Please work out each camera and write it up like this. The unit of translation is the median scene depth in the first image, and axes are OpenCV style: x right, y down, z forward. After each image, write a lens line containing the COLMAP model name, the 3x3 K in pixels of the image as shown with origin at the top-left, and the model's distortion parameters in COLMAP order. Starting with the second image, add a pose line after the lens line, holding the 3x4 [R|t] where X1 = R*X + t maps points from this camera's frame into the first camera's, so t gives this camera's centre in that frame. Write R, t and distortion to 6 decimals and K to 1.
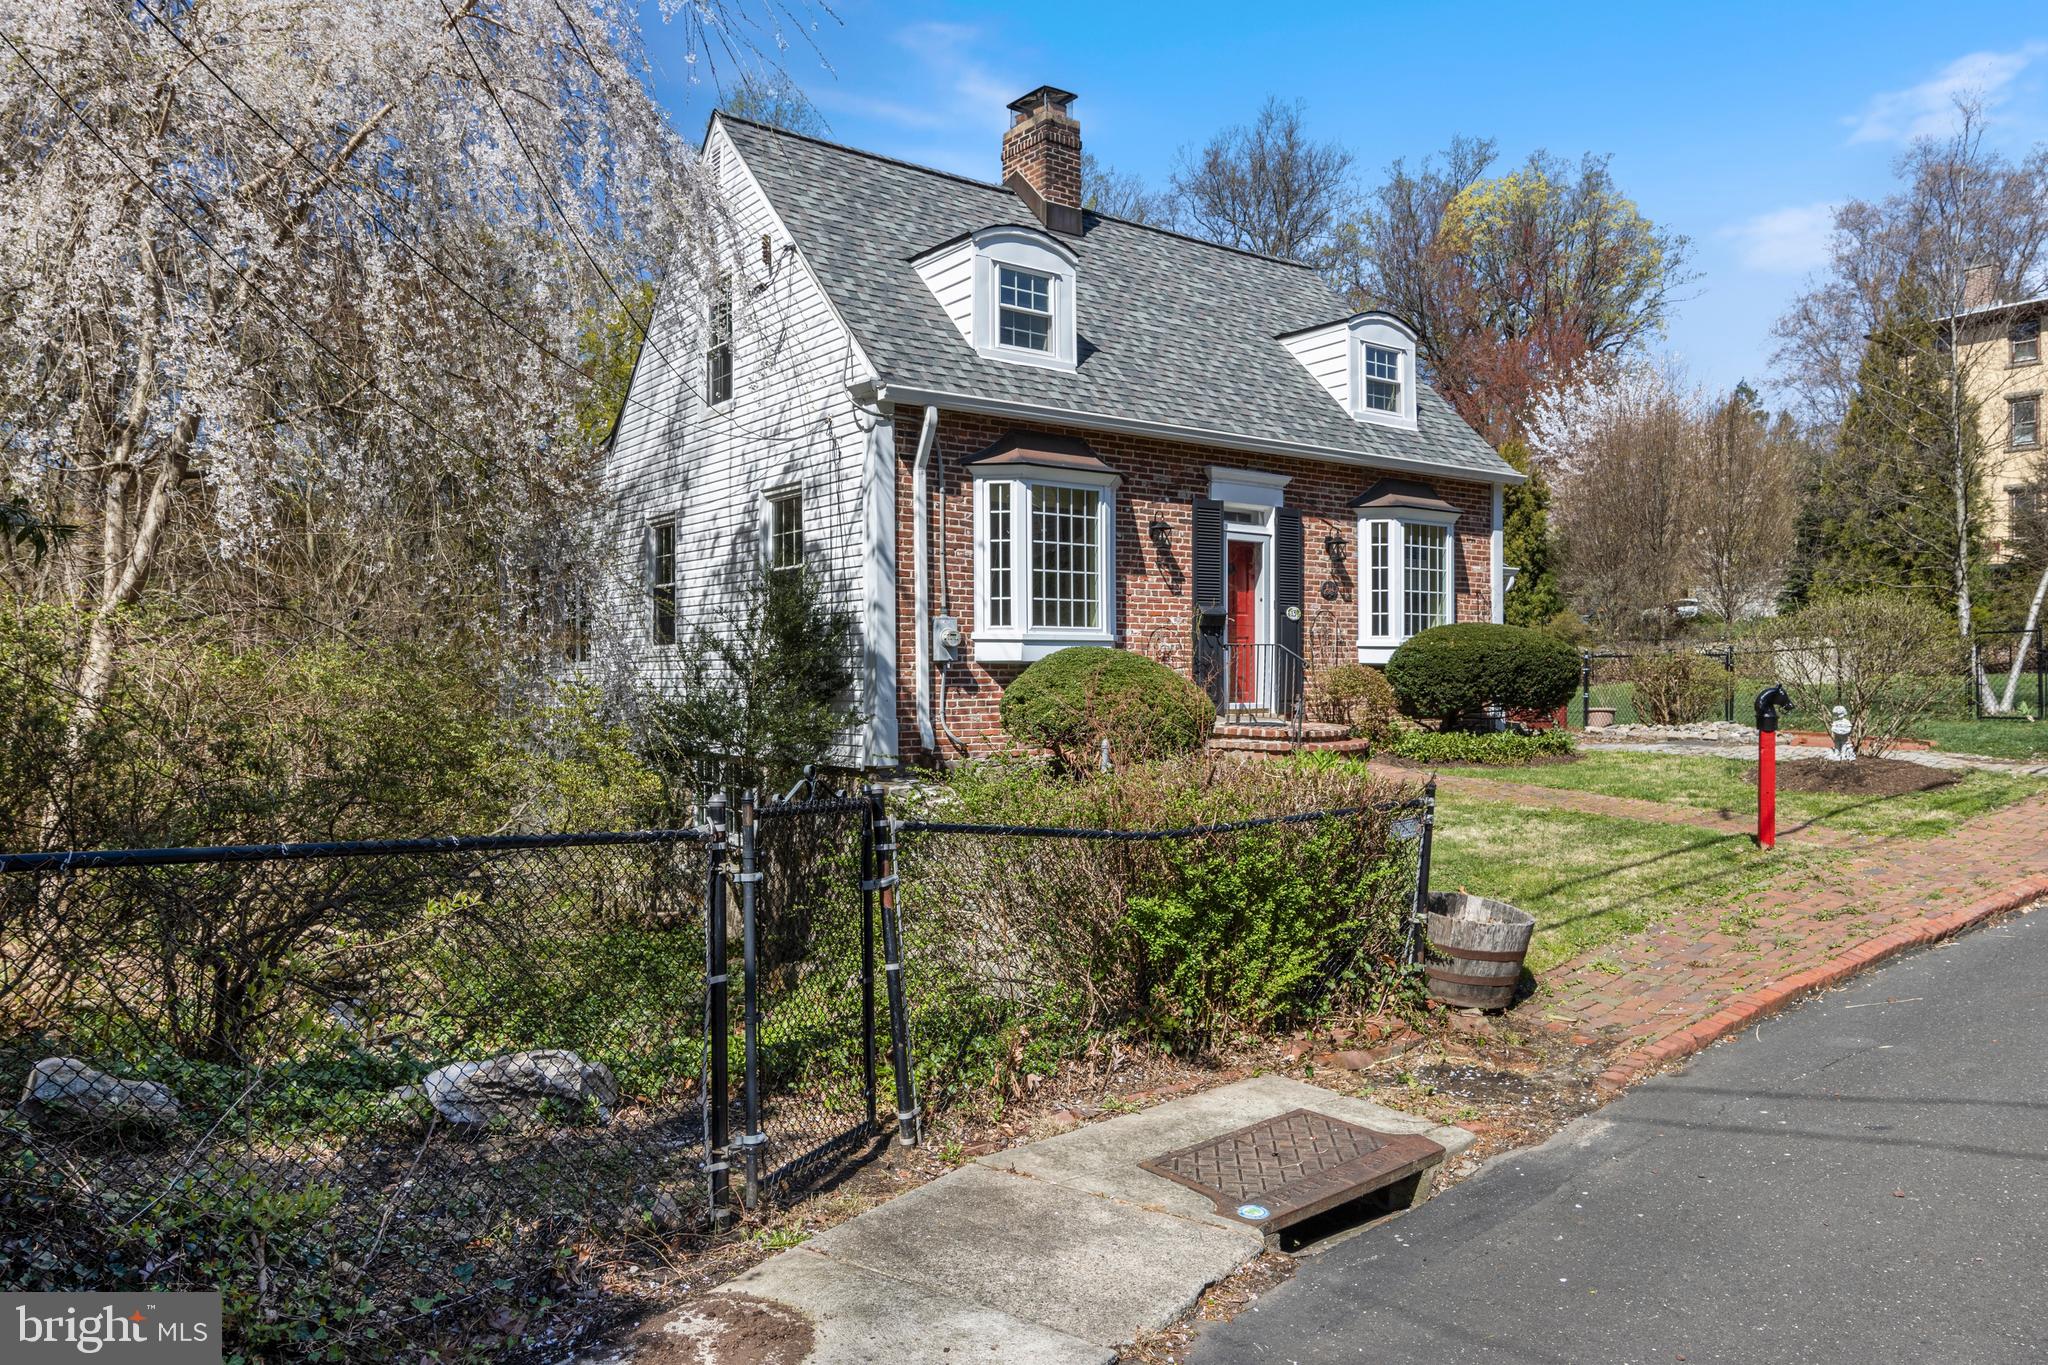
lens RADIAL K [[1318.6, 0, 1015.3], [0, 1318.6, 676.2], [0, 0, 1]] dist [0.001731, -0.000129]
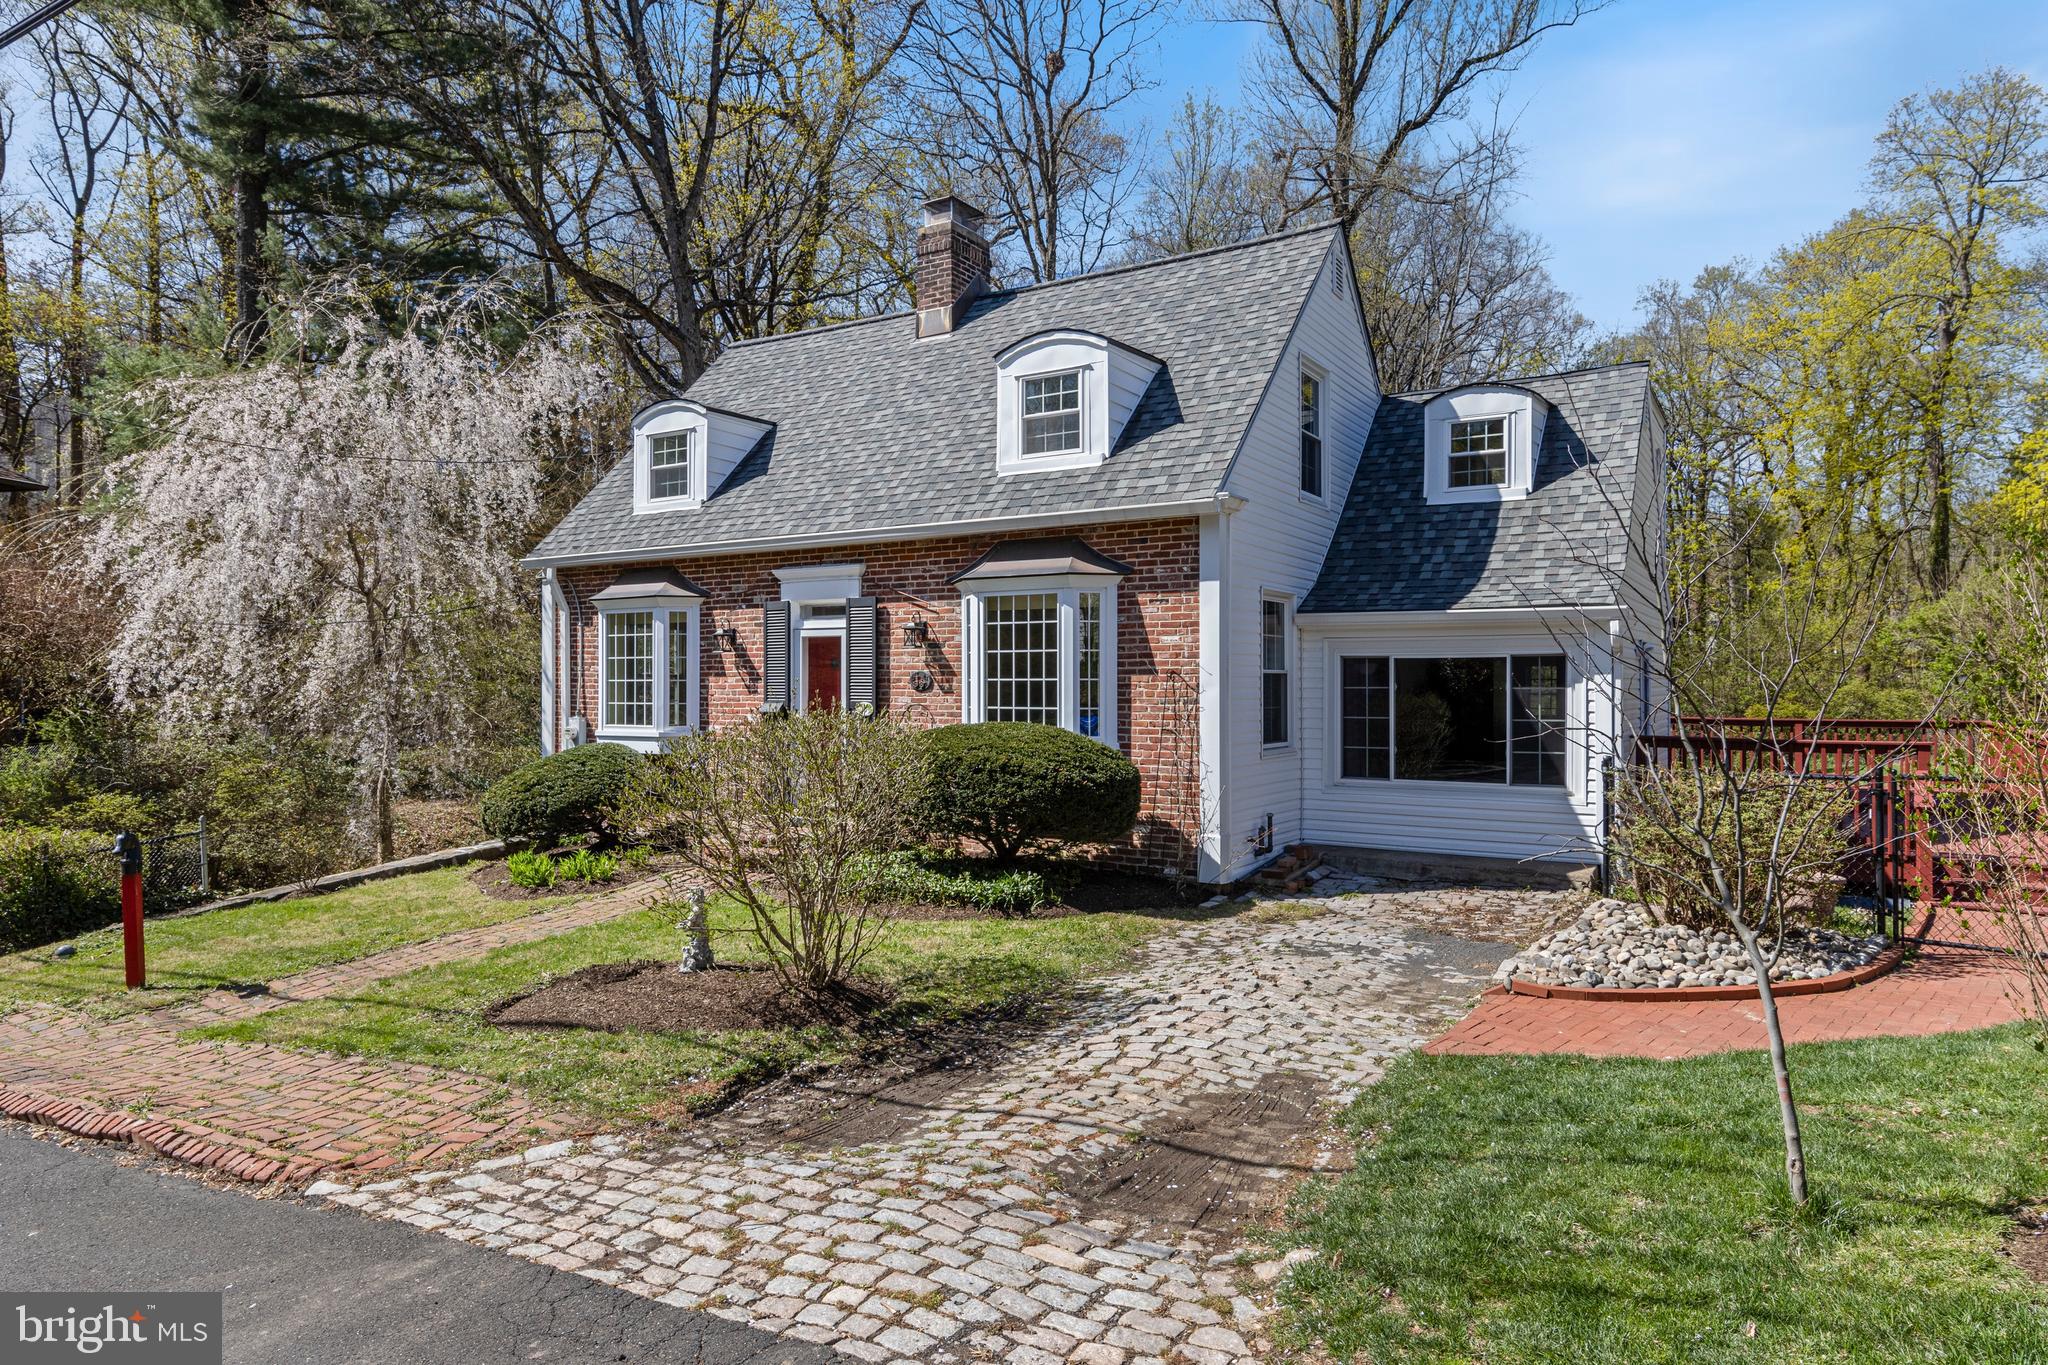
lens RADIAL K [[1241.5, 0, 1028.6], [0, 1241.5, 671.1], [0, 0, 1]] dist [0.005953, 0.001660]
pose [[0.371814, -0.006140, -0.928287, 1.166263], [-0.001663, 0.999972, -0.007281, -0.074136], [0.928306, 0.004251, 0.371794, 0.844214]]
